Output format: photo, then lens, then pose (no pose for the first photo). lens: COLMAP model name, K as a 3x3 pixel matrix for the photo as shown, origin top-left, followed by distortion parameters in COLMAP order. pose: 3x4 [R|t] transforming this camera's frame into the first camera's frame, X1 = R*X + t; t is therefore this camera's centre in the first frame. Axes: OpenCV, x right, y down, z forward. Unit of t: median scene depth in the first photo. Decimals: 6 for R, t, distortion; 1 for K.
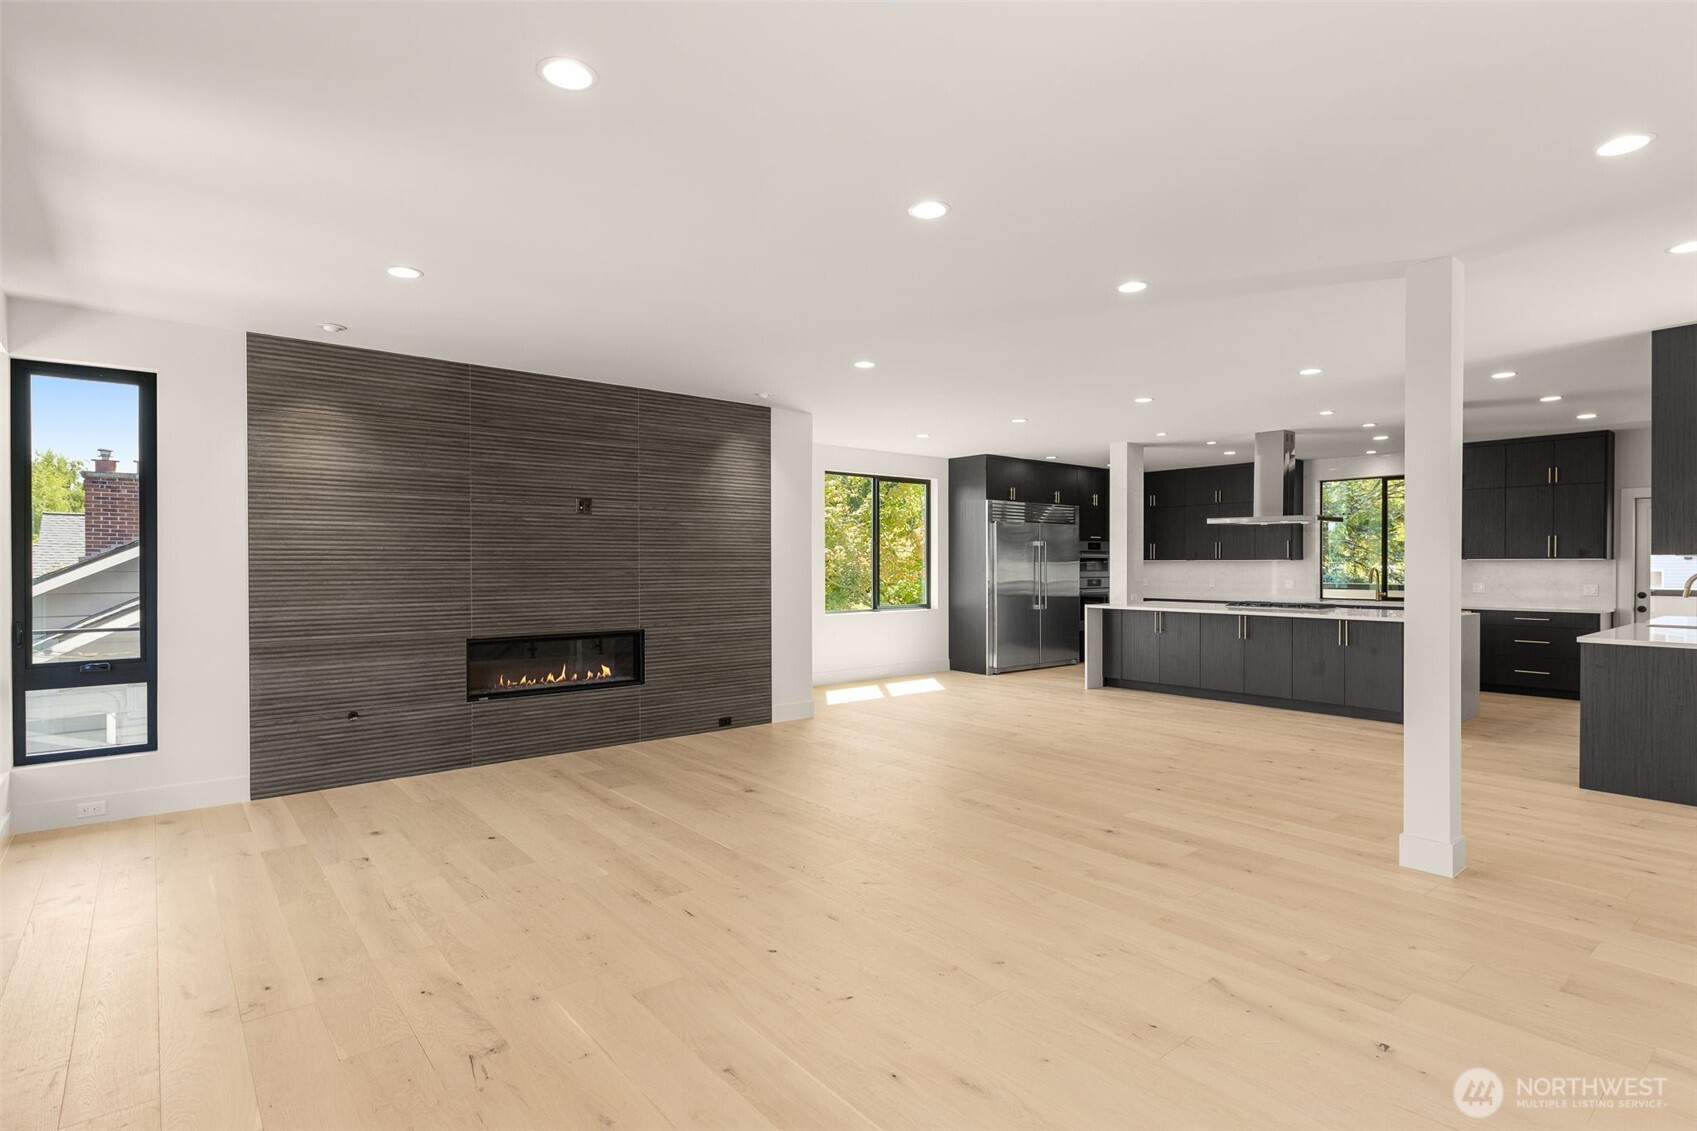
lens RADIAL K [[767.4, 0, 850.5], [0, 767.4, 565.7], [0, 0, 1]] dist [0.026116, -0.007675]
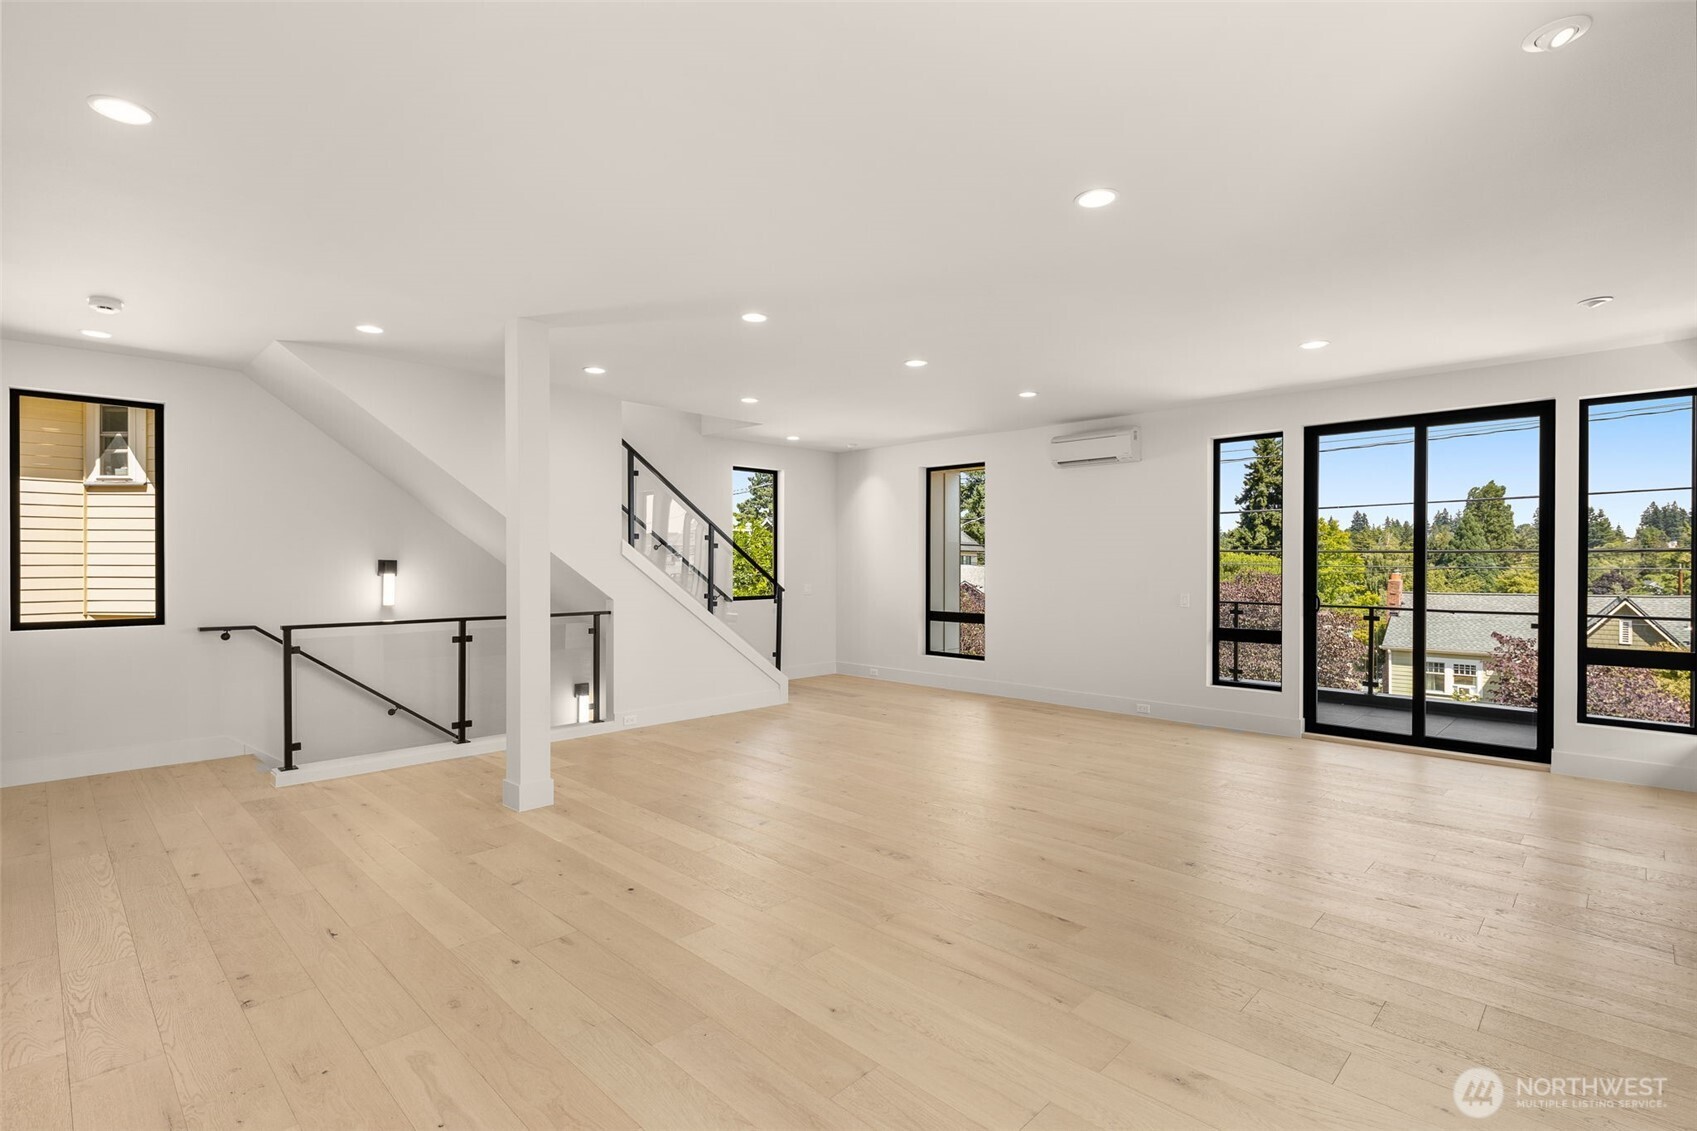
lens RADIAL K [[767.4, 0, 850.5], [0, 767.4, 565.7], [0, 0, 1]] dist [0.026116, -0.007675]
pose [[-0.992745, 0.001774, -0.120223, 0.350362], [0.001422, 0.999994, 0.003018, 0.001288], [0.120228, 0.002825, -0.992742, 2.083014]]
